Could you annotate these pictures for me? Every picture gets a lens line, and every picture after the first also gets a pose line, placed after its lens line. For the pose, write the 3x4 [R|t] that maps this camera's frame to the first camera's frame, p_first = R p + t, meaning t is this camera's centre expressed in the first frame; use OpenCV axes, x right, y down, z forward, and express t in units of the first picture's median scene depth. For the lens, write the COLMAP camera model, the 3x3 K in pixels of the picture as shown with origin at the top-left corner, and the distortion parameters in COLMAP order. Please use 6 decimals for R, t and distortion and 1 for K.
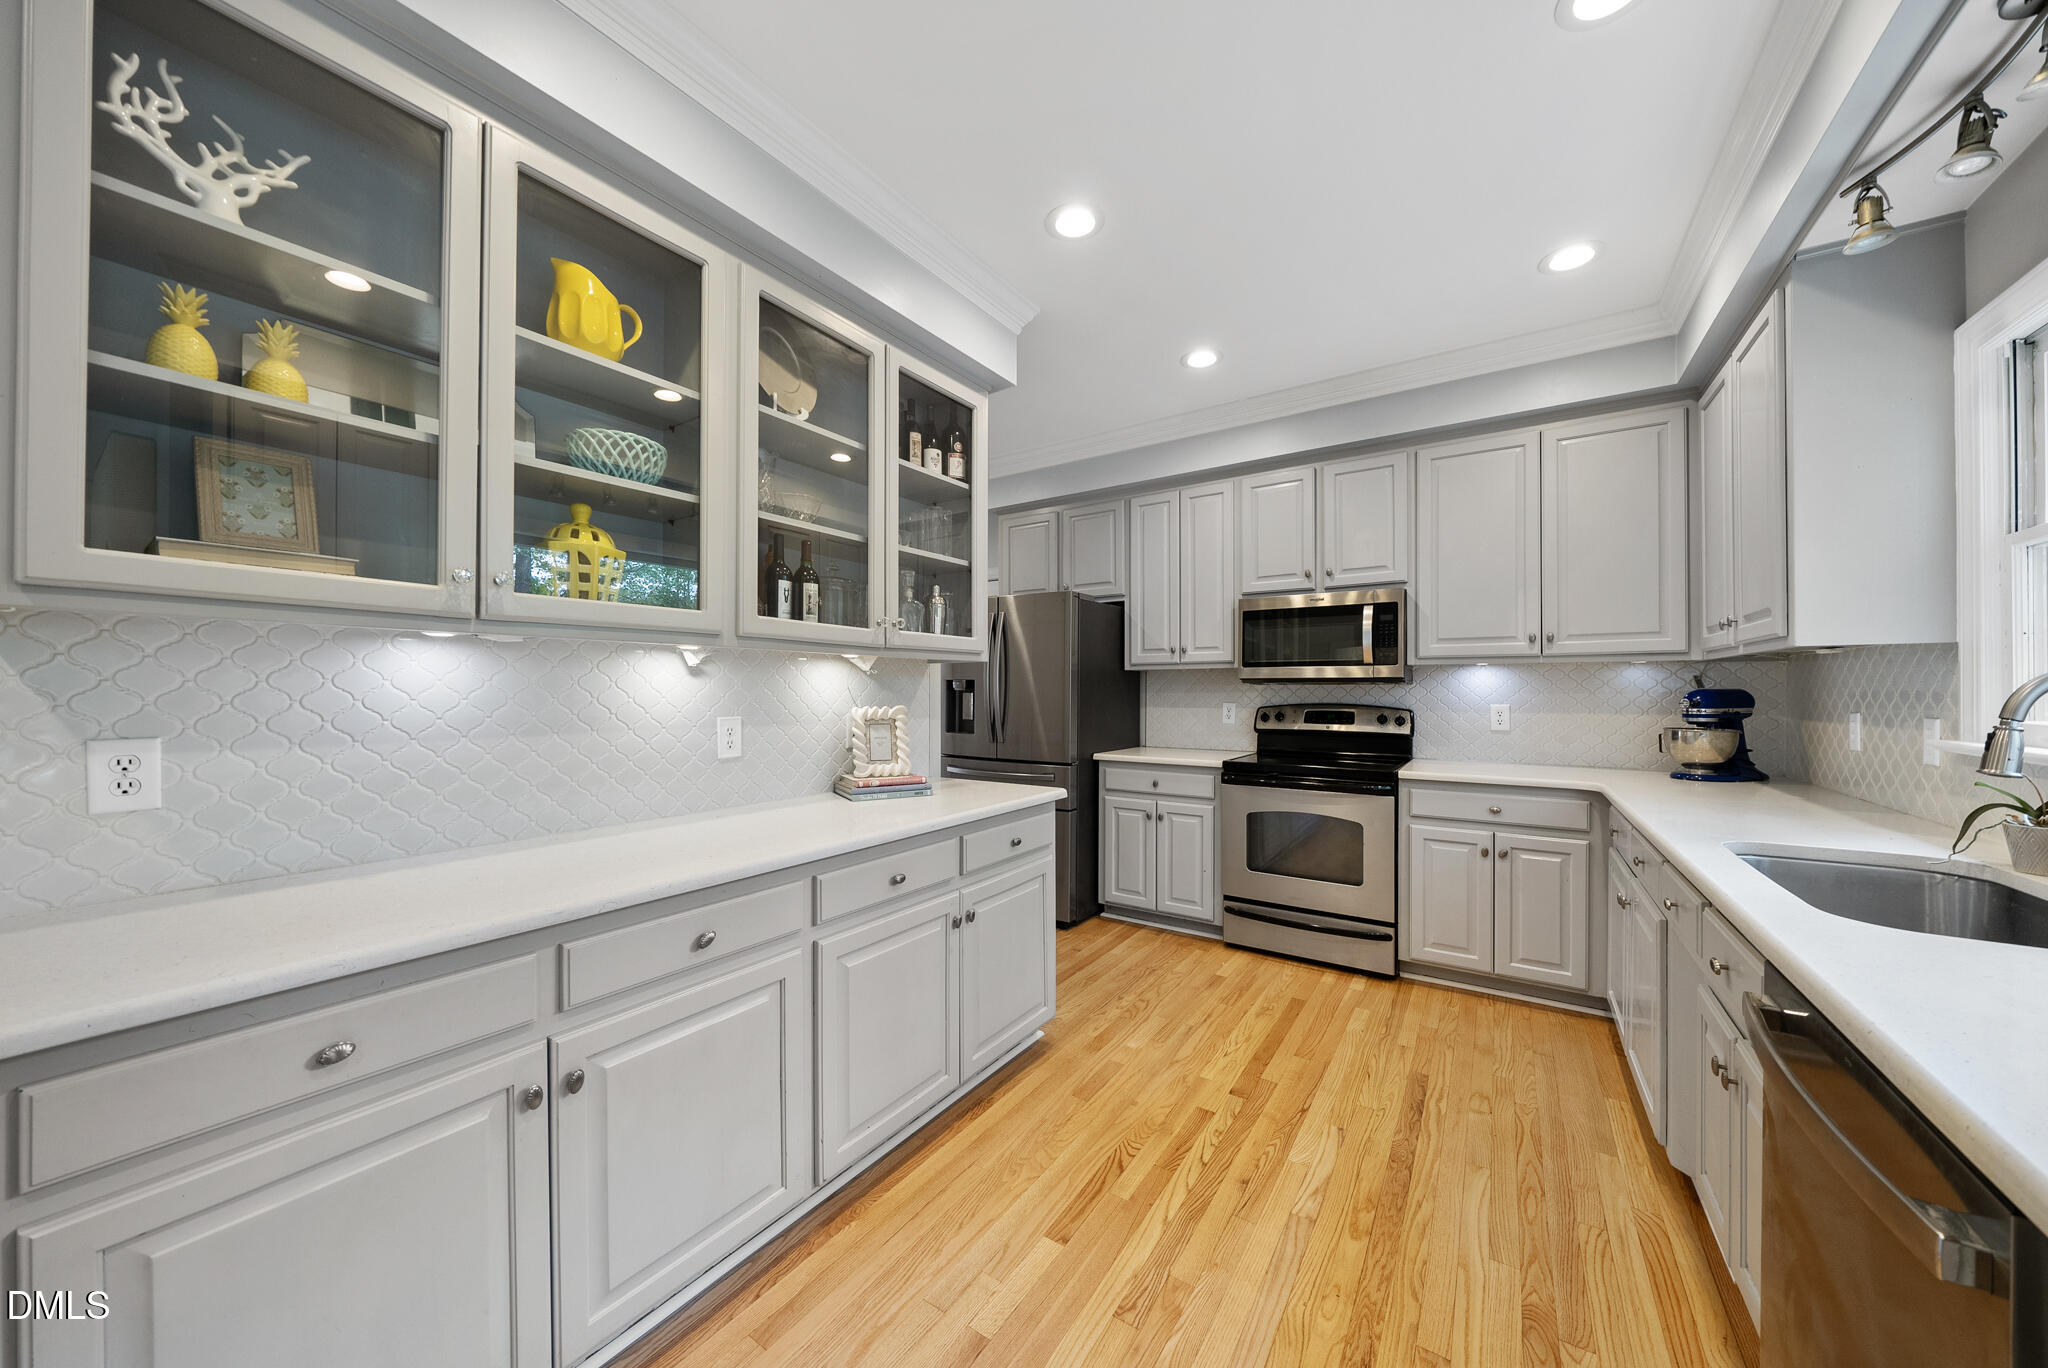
lens RADIAL K [[719.2, 0, 1024.0], [0, 719.2, 684.0], [0, 0, 1]] dist [-0.000048, 0.000046]
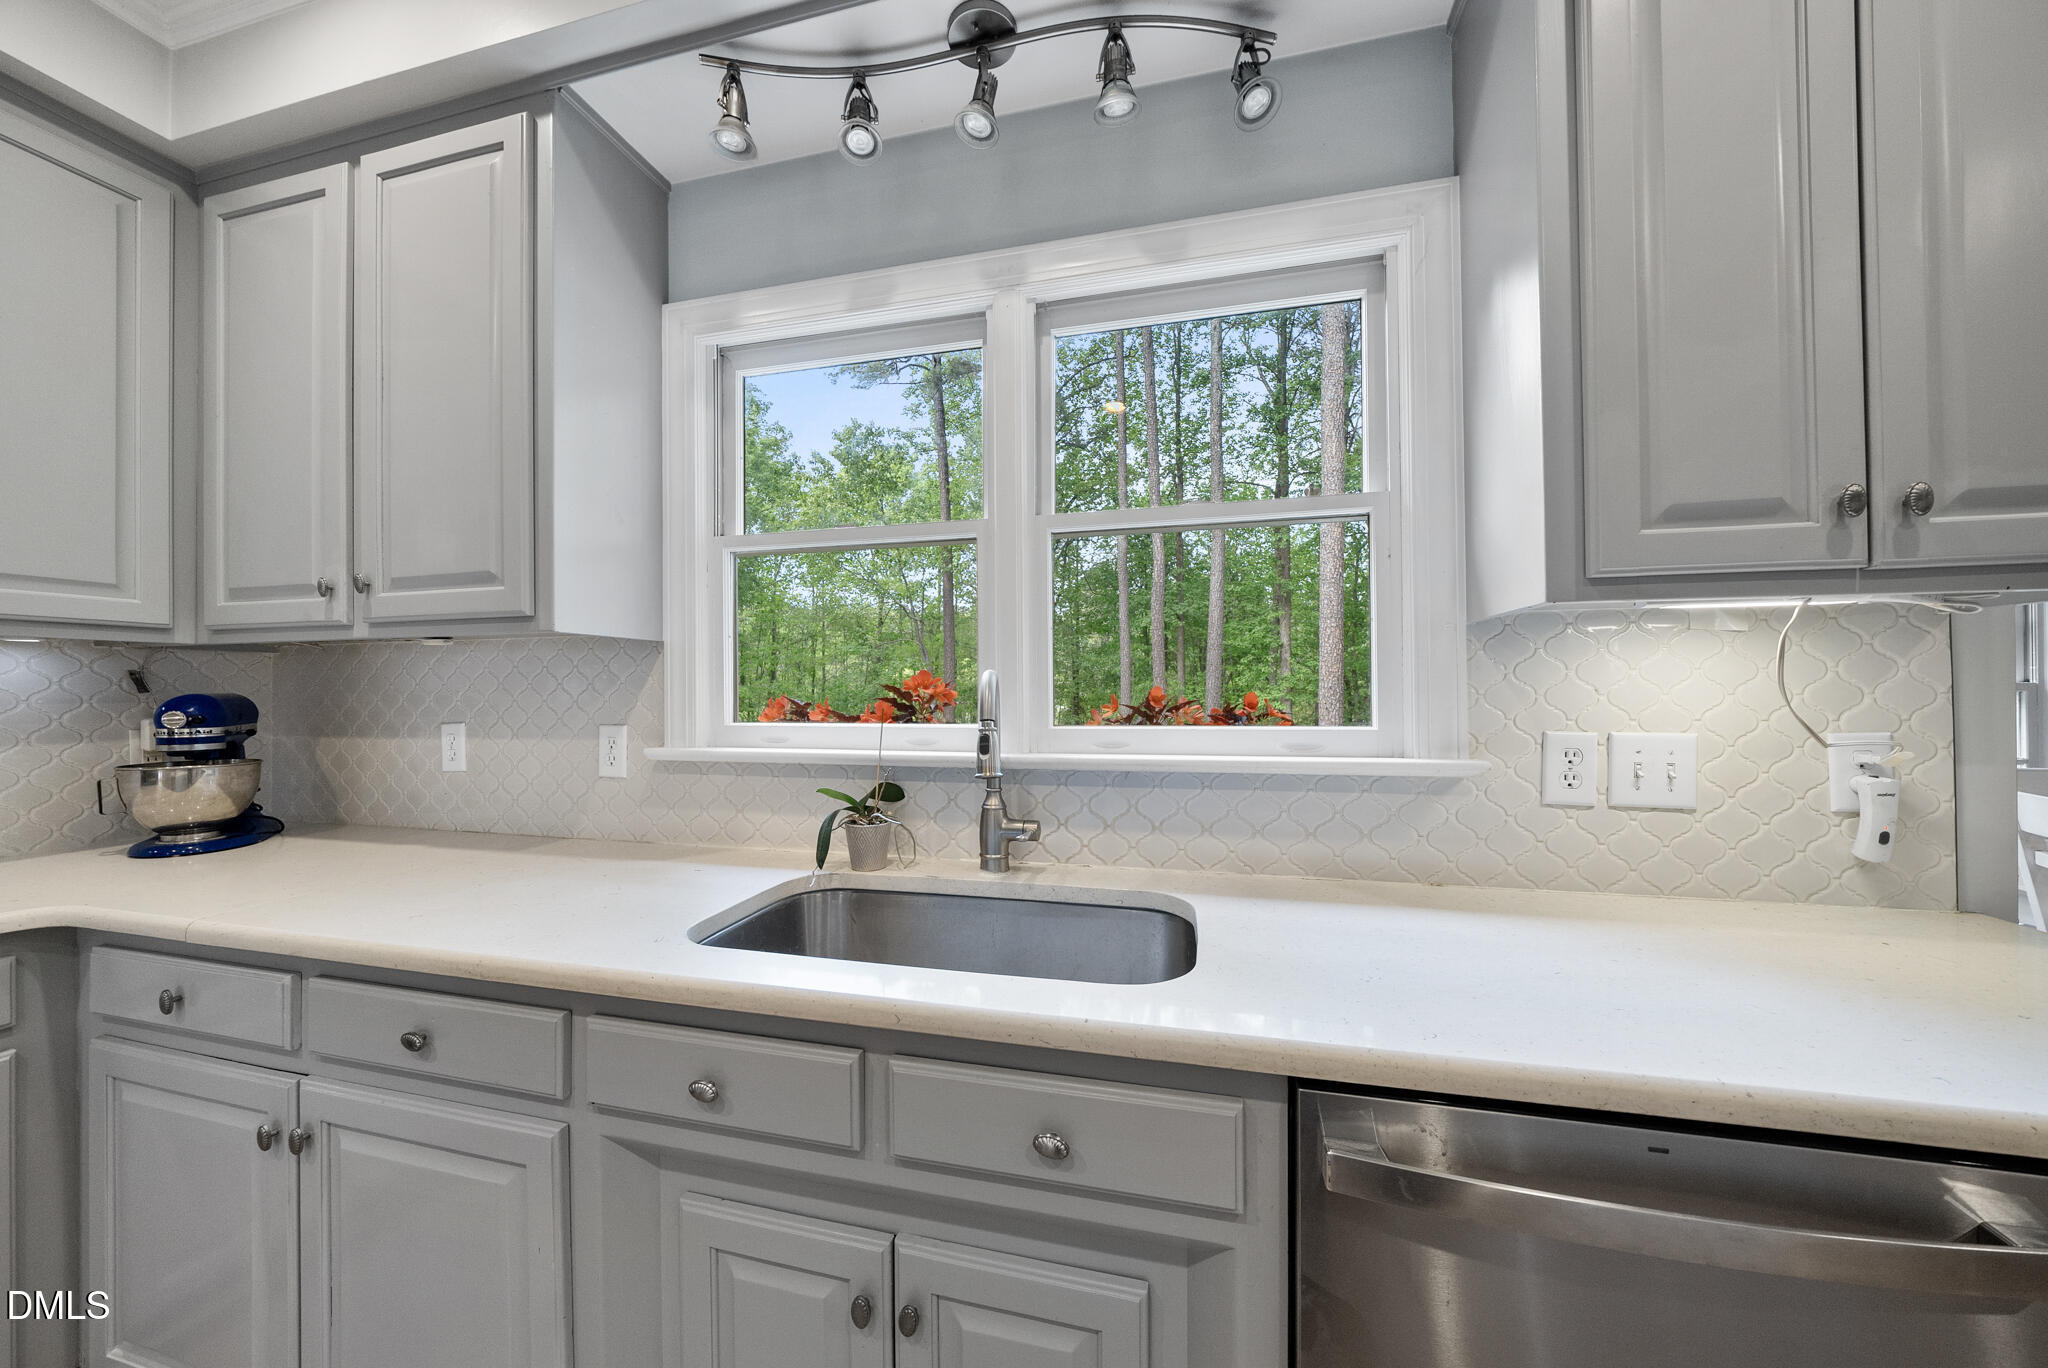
lens RADIAL K [[699.5, 0, 1024.0], [0, 699.5, 684.0], [0, 0, 1]] dist [0.000967, 0.000162]
pose [[-0.330112, 0.014282, 0.943834, 0.190948], [0.001728, 0.999893, -0.014526, 0.008472], [-0.943940, -0.003165, -0.330101, 0.562334]]
